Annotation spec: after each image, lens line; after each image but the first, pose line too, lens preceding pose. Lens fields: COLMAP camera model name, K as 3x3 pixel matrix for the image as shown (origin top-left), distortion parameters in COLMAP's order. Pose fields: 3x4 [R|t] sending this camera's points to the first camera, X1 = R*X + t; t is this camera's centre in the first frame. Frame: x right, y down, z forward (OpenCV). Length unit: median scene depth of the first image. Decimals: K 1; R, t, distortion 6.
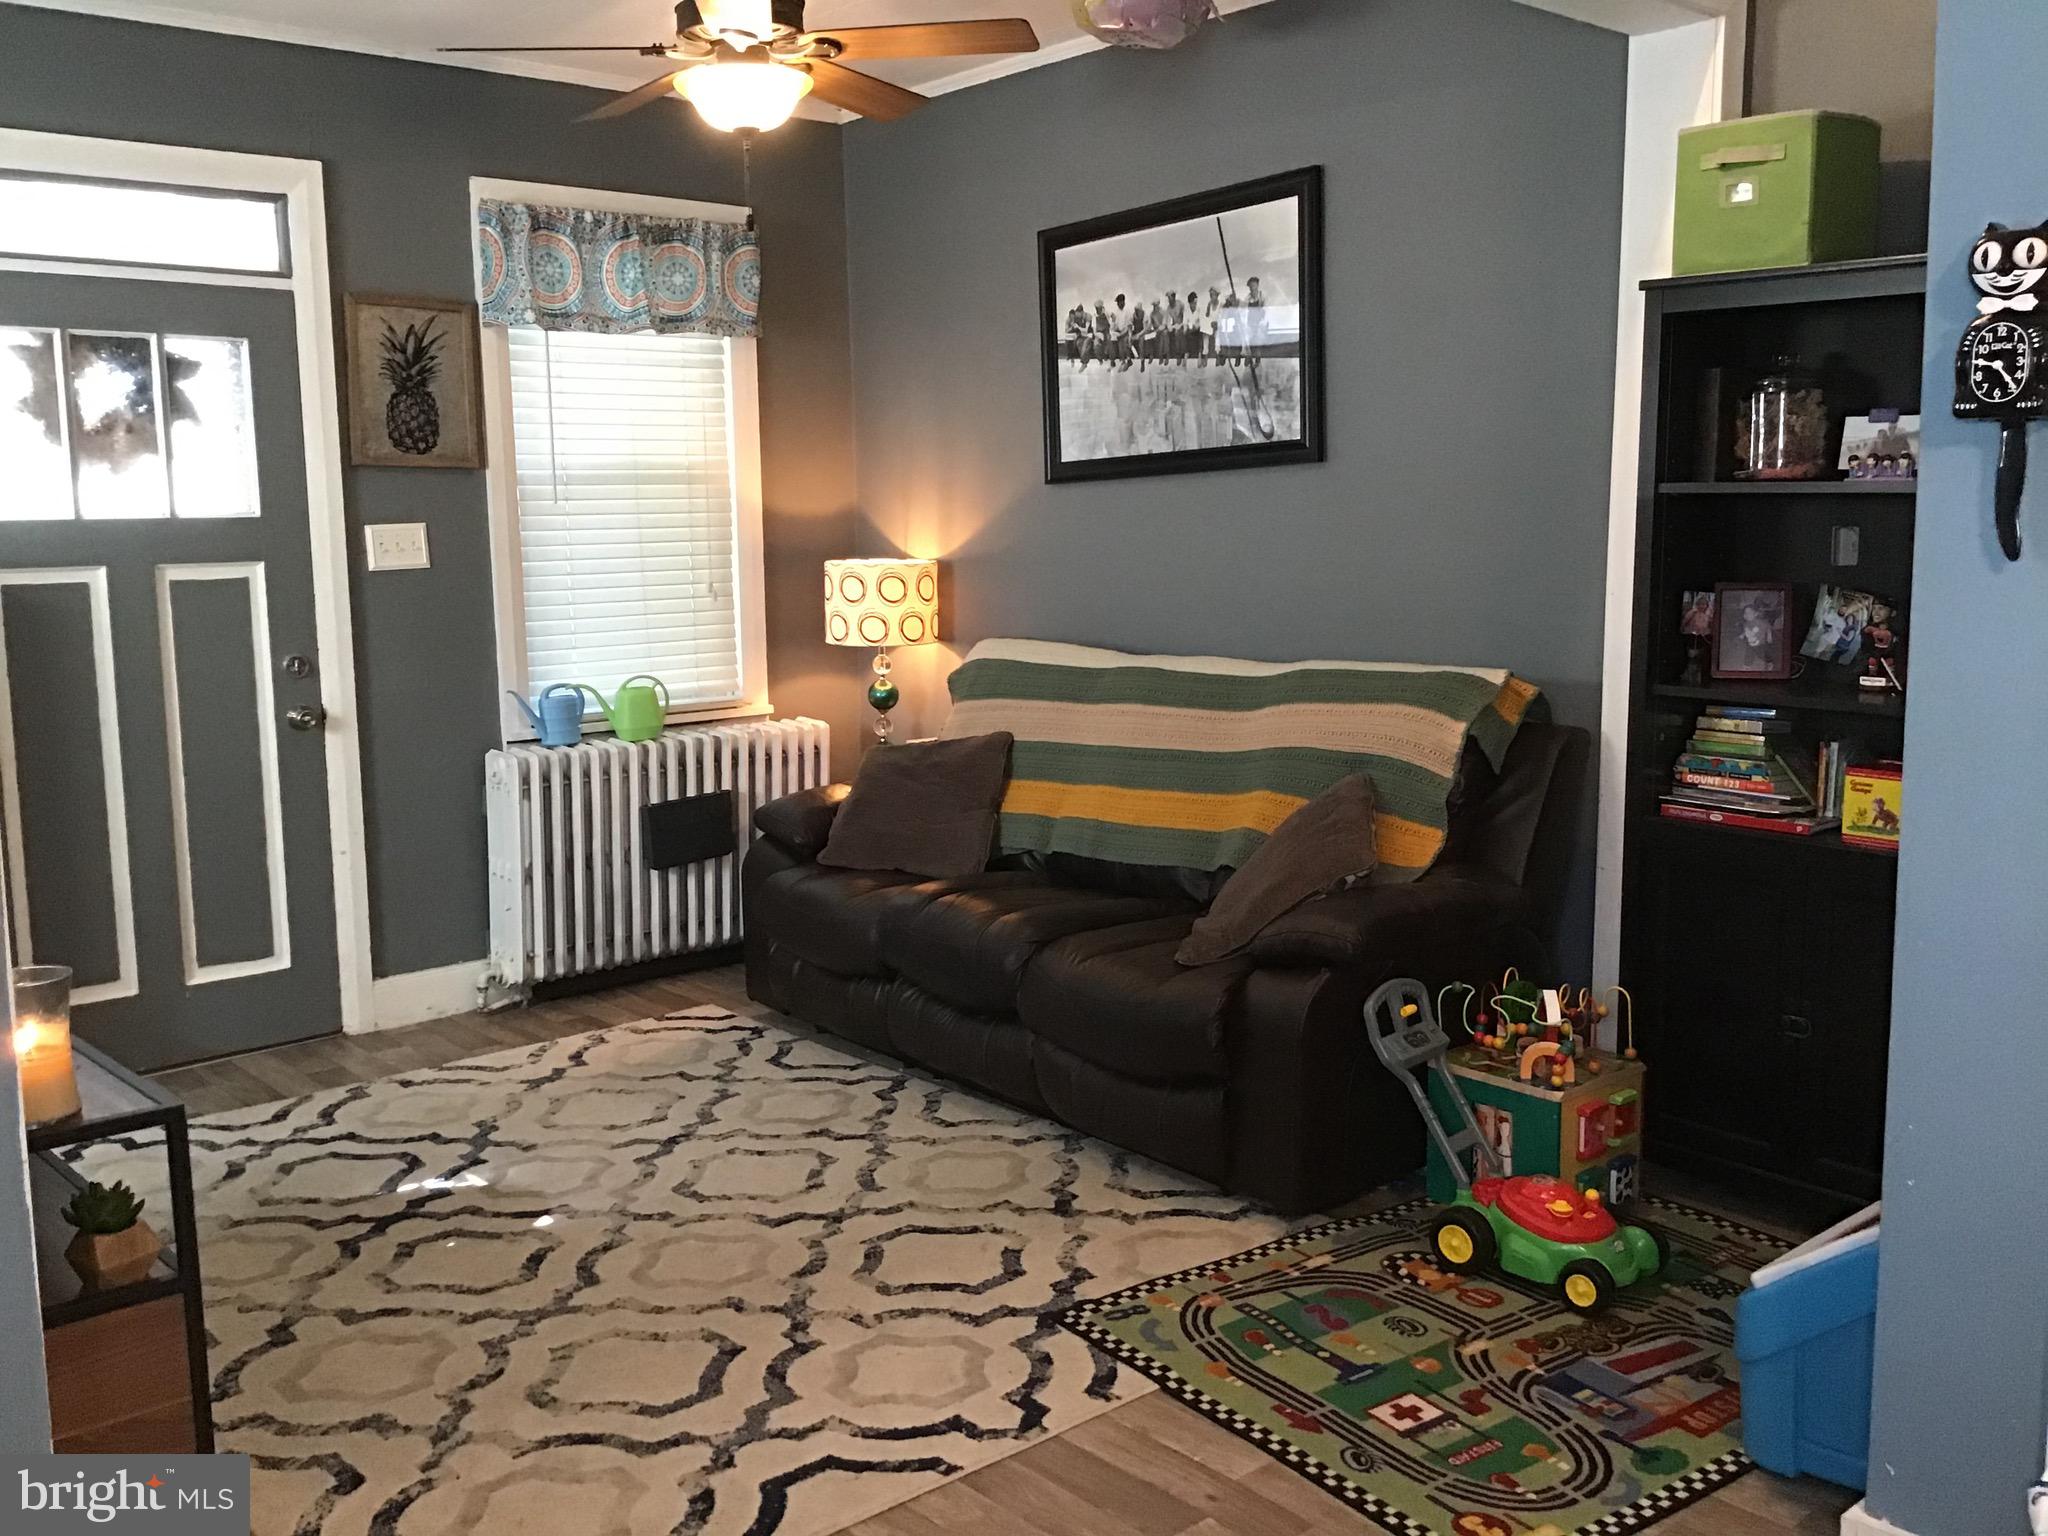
lens RADIAL K [[1870.1, 0, 1013.1], [0, 1870.1, 751.5], [0, 0, 1]] dist [0.141155, -0.262840]
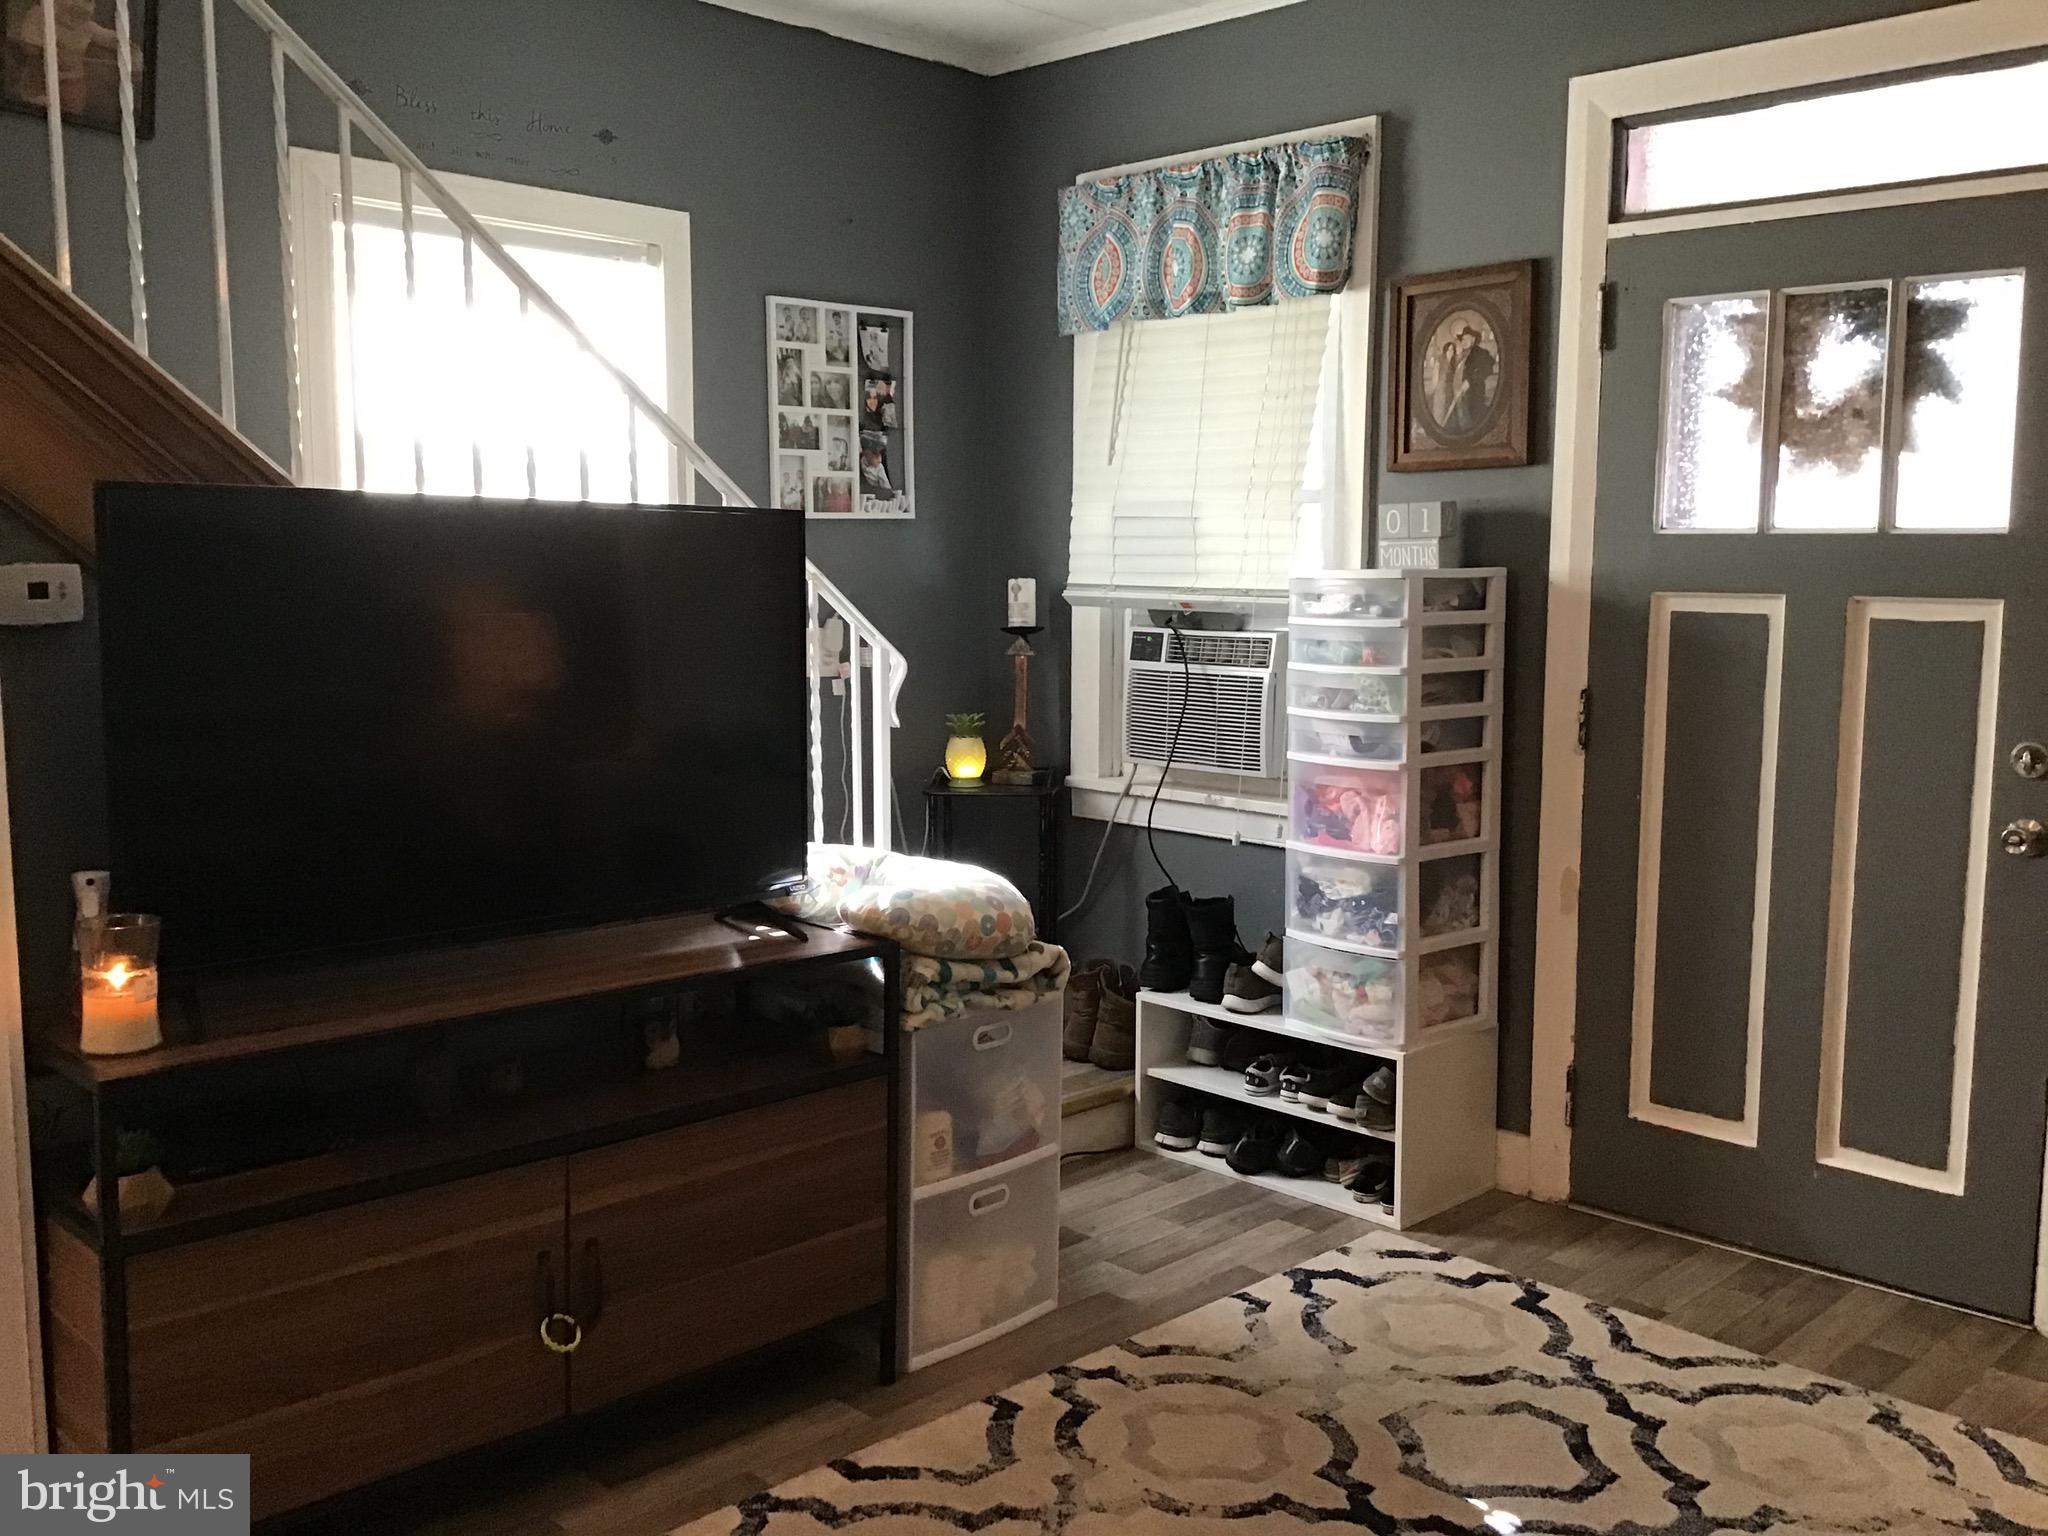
lens RADIAL K [[1870.1, 0, 1013.1], [0, 1870.1, 751.5], [0, 0, 1]] dist [0.141155, -0.262840]
pose [[0.061825, 0.128608, -0.989766, 0.267420], [-0.139519, 0.983041, 0.119020, -0.081267], [0.988288, 0.130732, 0.078720, 0.628796]]
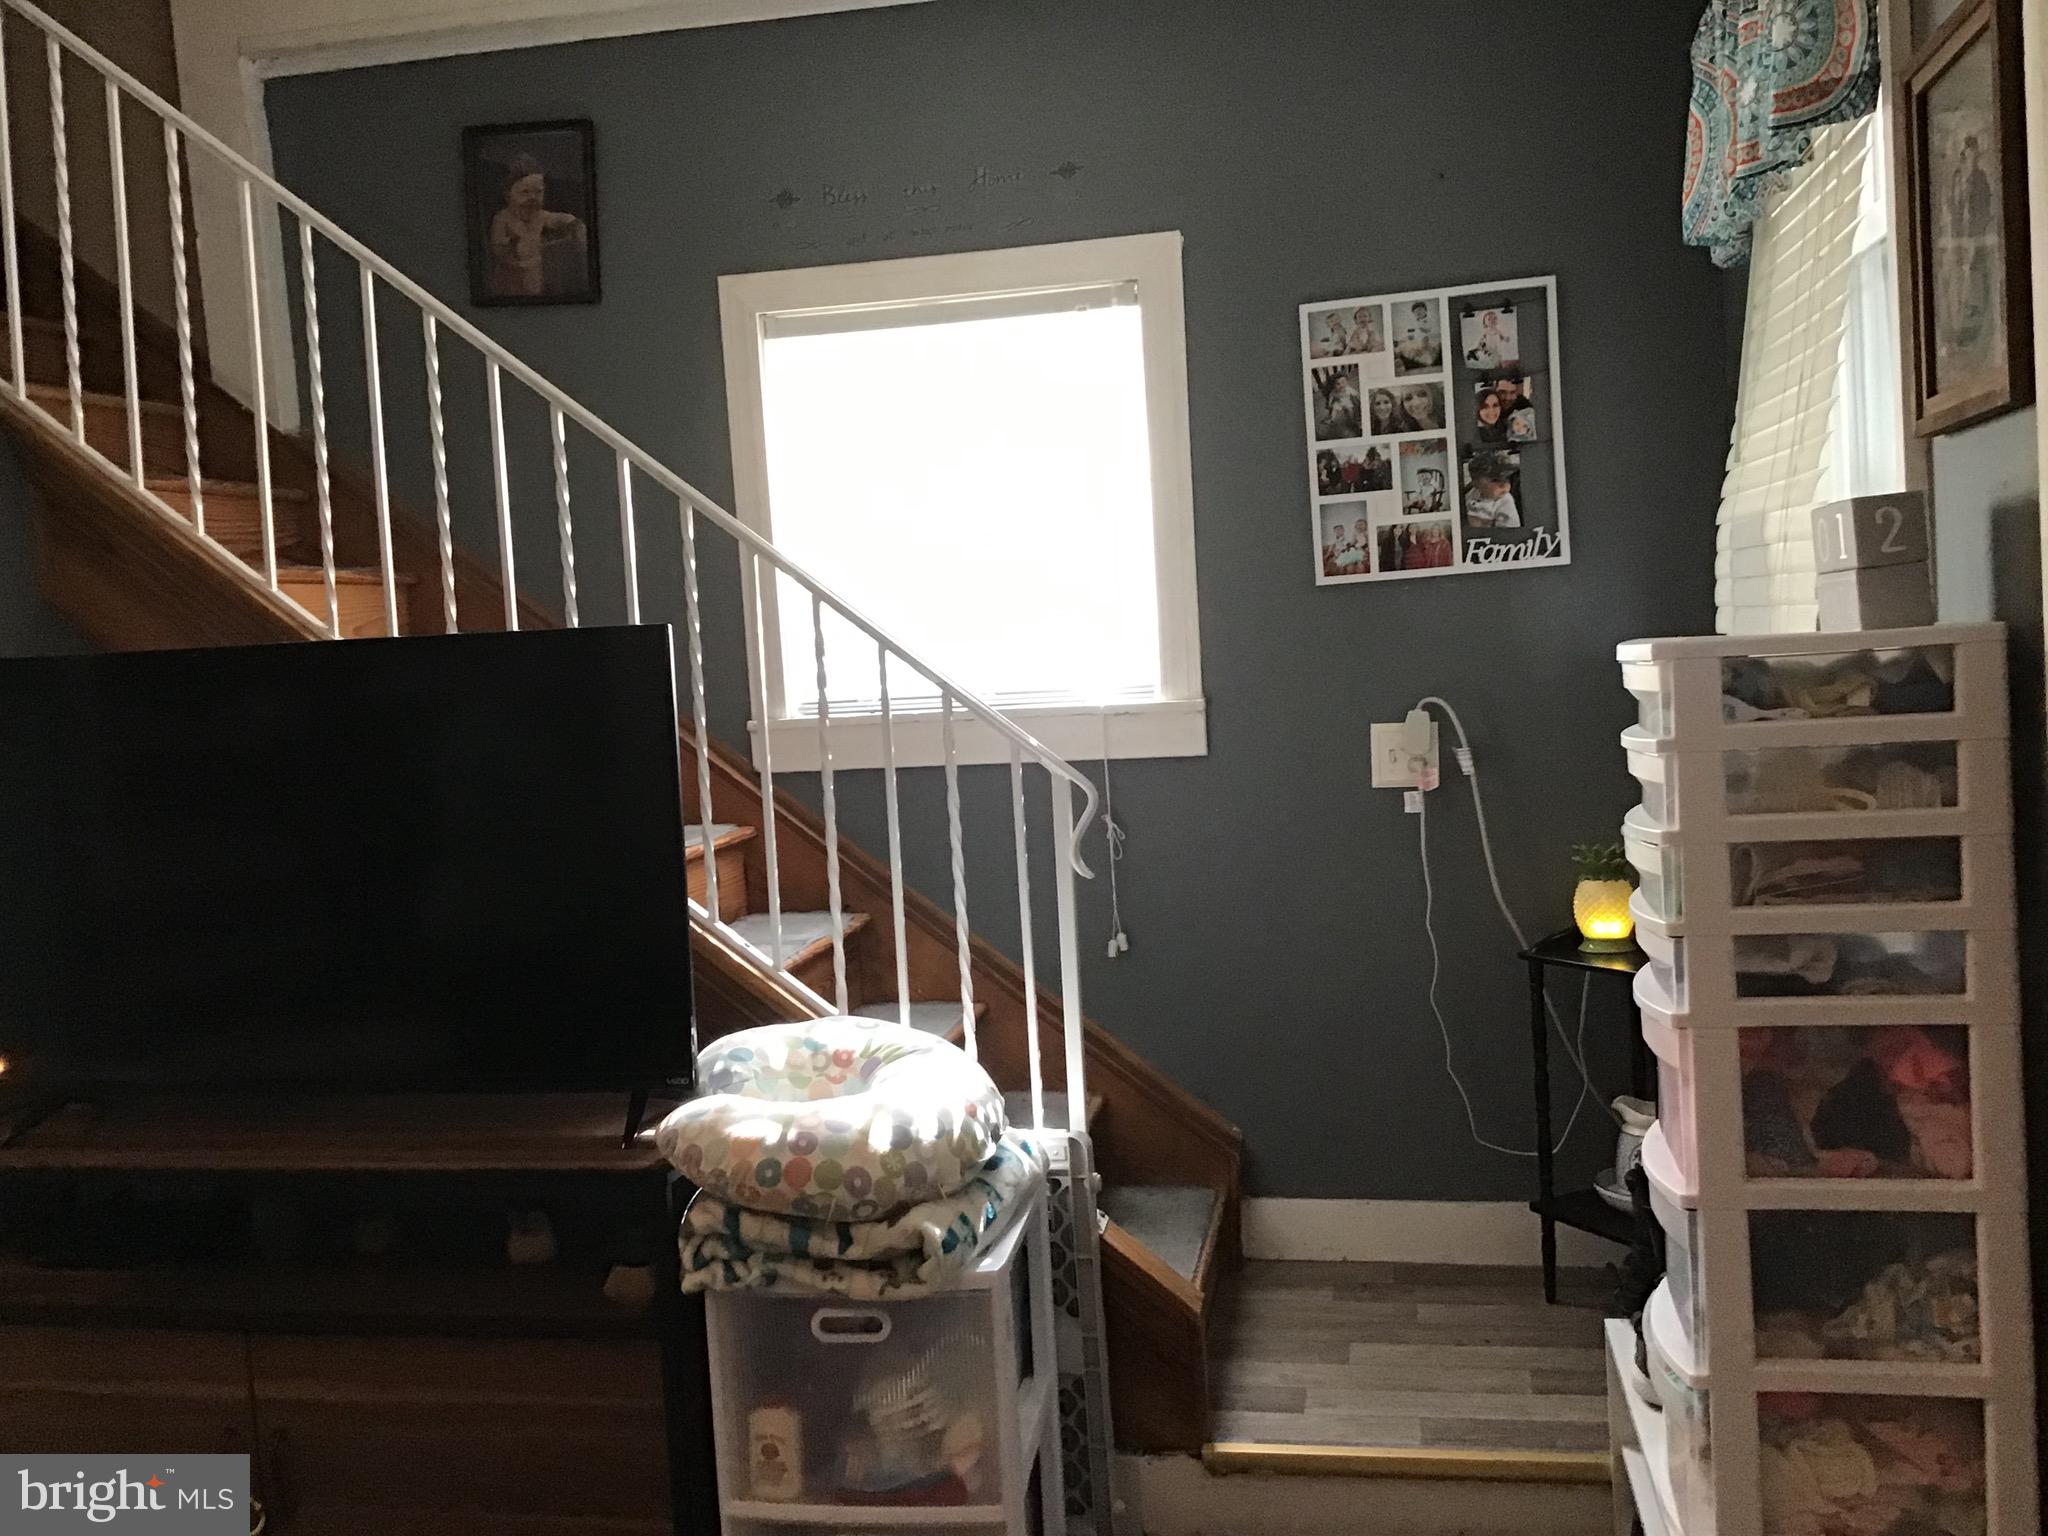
lens RADIAL K [[1870.1, 0, 1013.1], [0, 1870.1, 751.5], [0, 0, 1]] dist [0.141155, -0.262840]
pose [[-0.790855, 0.110470, -0.601951, -0.143262], [-0.000651, 0.983422, 0.181332, -0.137224], [0.612004, 0.143799, -0.777672, 1.080184]]
